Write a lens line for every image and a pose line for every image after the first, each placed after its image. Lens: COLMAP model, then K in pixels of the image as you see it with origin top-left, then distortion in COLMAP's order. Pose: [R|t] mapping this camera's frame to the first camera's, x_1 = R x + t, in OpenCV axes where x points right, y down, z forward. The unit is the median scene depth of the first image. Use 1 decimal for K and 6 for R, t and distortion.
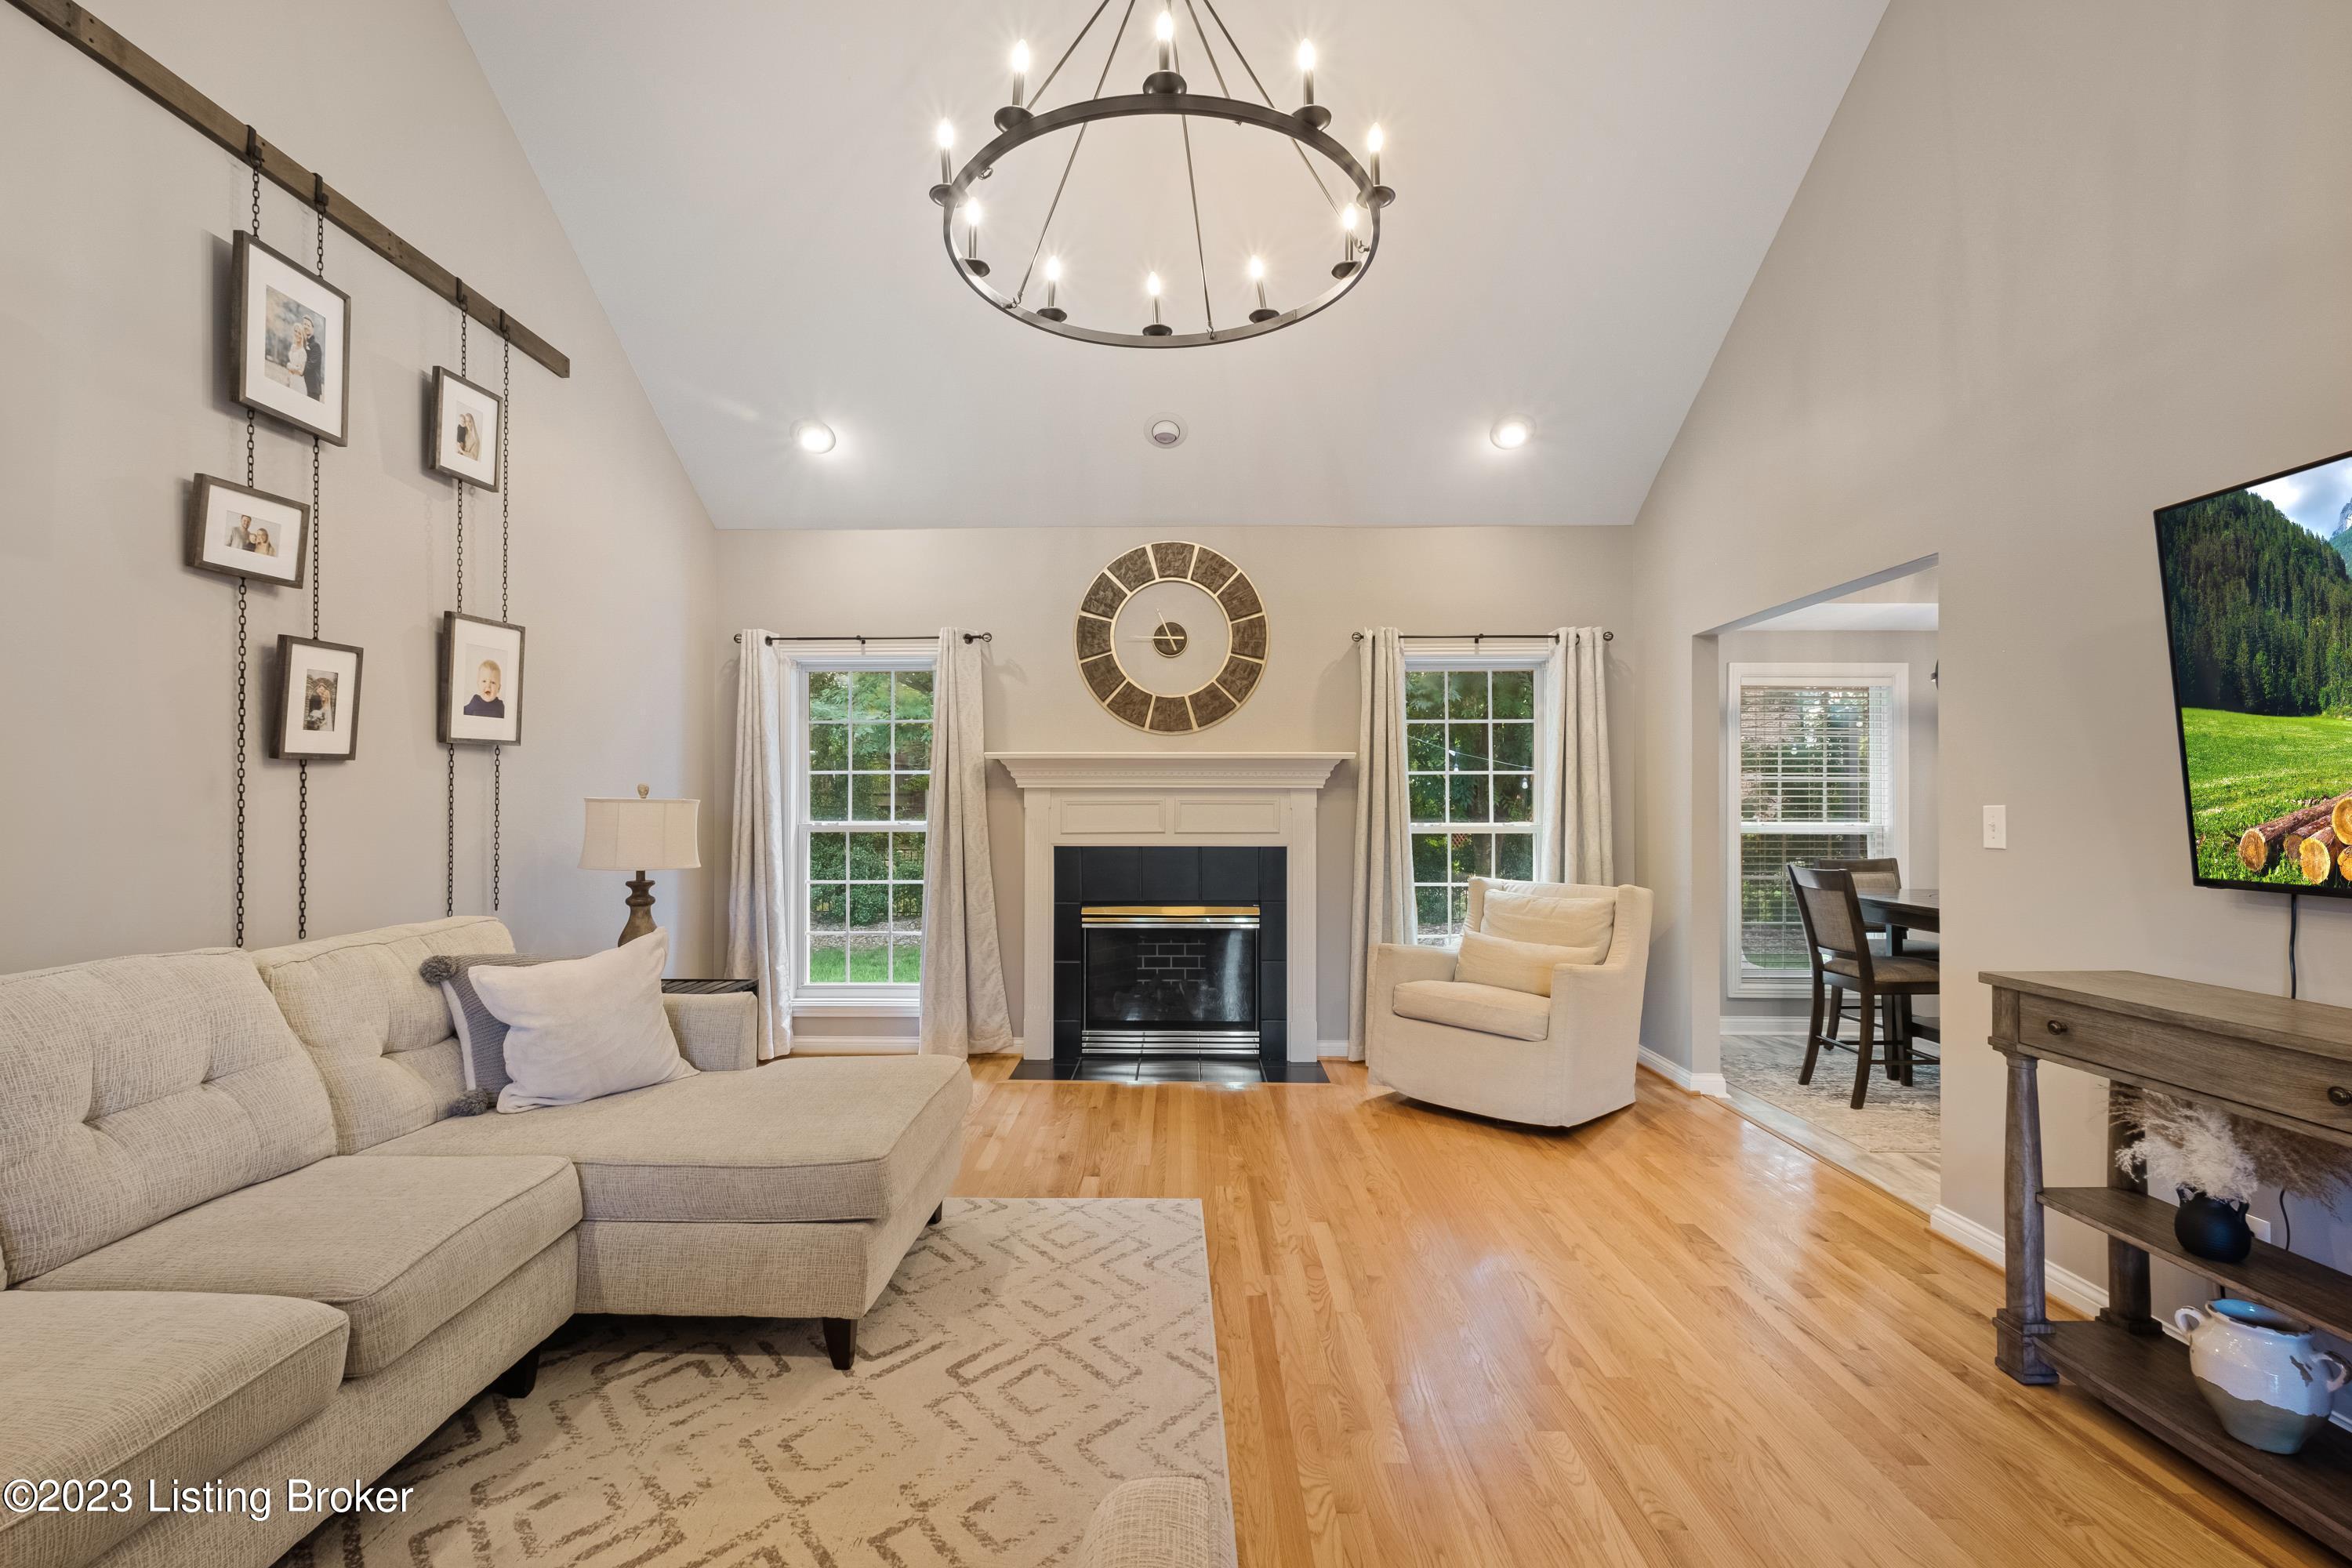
lens RADIAL K [[1027.7, 0, 1165.0], [0, 1027.7, 792.5], [0, 0, 1]] dist [-0.015611, 0.000461]
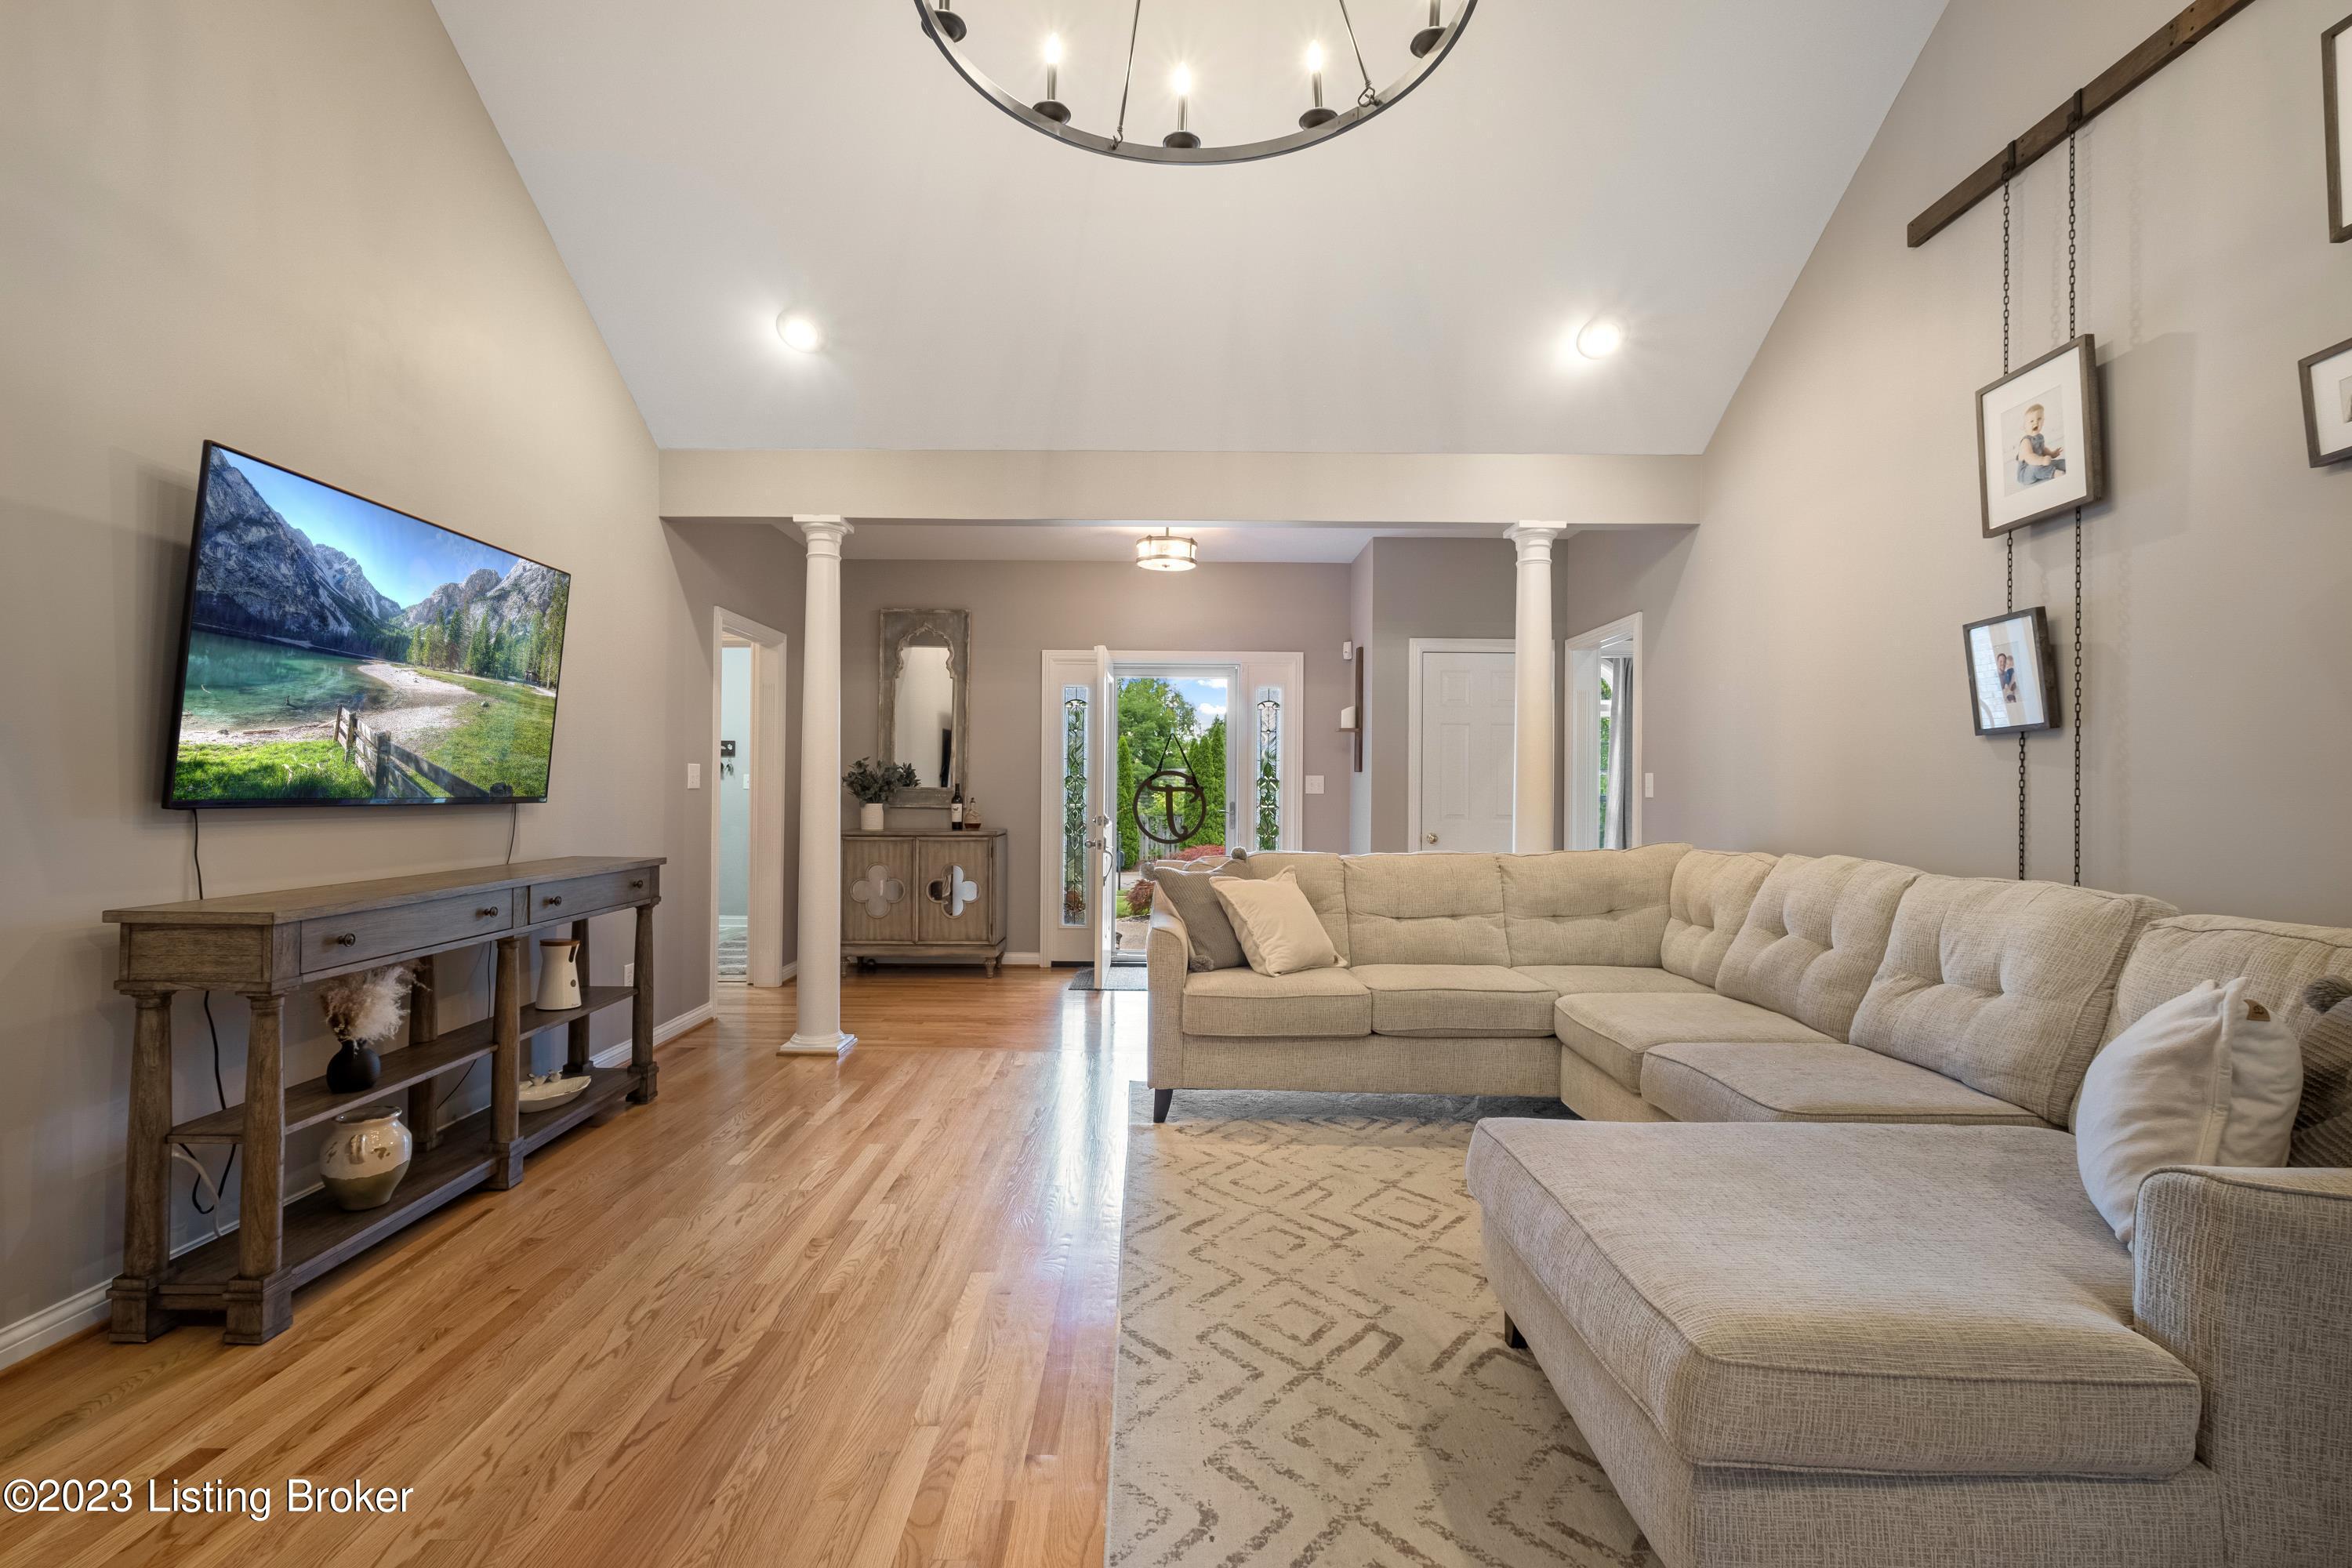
lens RADIAL K [[1027.7, 0, 1169.7], [0, 1027.7, 779.8], [0, 0, 1]] dist [-0.015611, 0.000461]
pose [[-0.999653, -0.013488, -0.022639, 0.030707], [-0.012931, 0.999614, -0.024581, 0.071307], [0.022961, -0.024280, -0.999441, 1.957869]]
